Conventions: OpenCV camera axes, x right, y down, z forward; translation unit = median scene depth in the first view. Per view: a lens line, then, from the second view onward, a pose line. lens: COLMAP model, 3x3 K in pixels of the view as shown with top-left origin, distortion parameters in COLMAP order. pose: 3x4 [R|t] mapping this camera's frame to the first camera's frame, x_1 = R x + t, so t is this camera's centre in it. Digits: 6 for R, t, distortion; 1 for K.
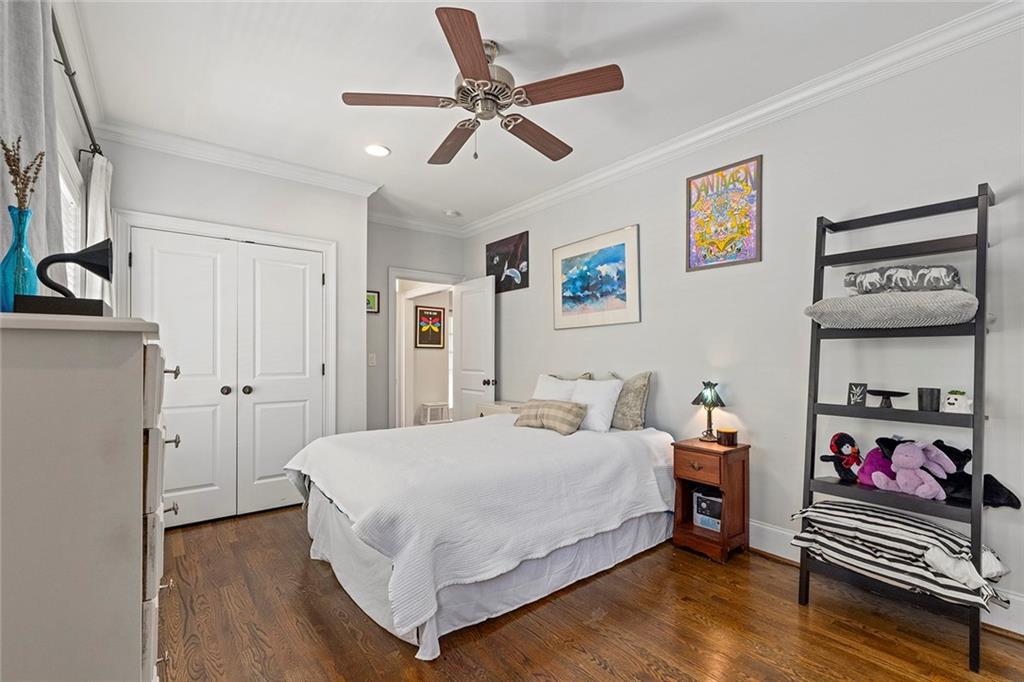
lens RADIAL K [[460.5, 0, 518.6], [0, 460.5, 346.1], [0, 0, 1]] dist [0.005615, -0.000753]
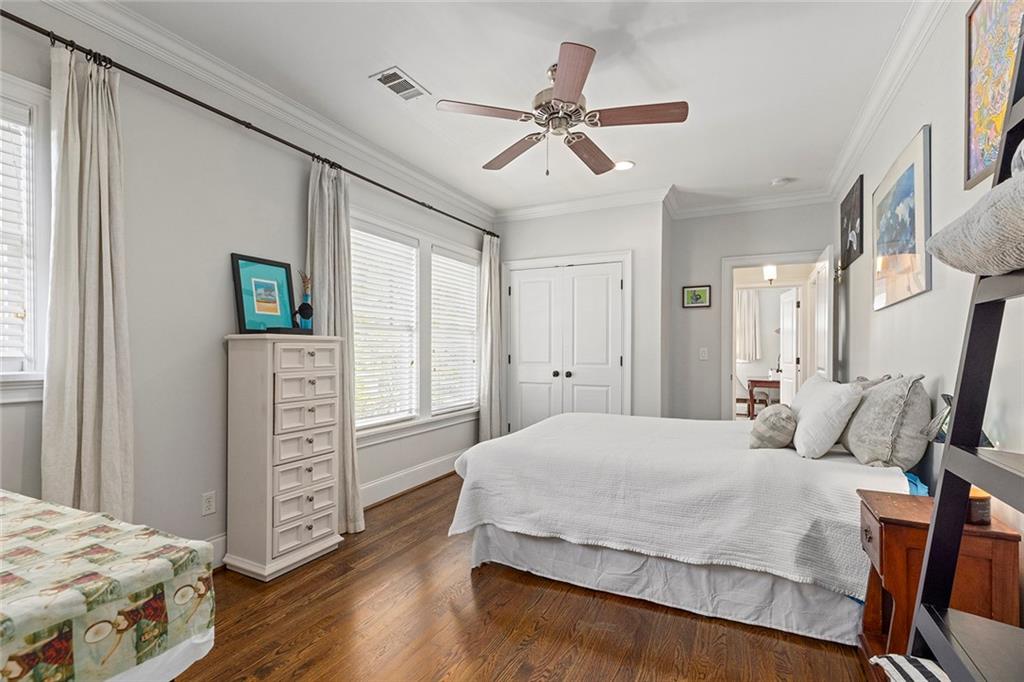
lens RADIAL K [[460.5, 0, 519.7], [0, 460.5, 342.9], [0, 0, 1]] dist [0.005615, -0.000753]
pose [[0.436711, -0.015623, -0.899466, 0.593662], [0.015651, 0.999830, -0.009767, 0.013205], [0.899465, -0.009812, 0.436882, 0.285983]]
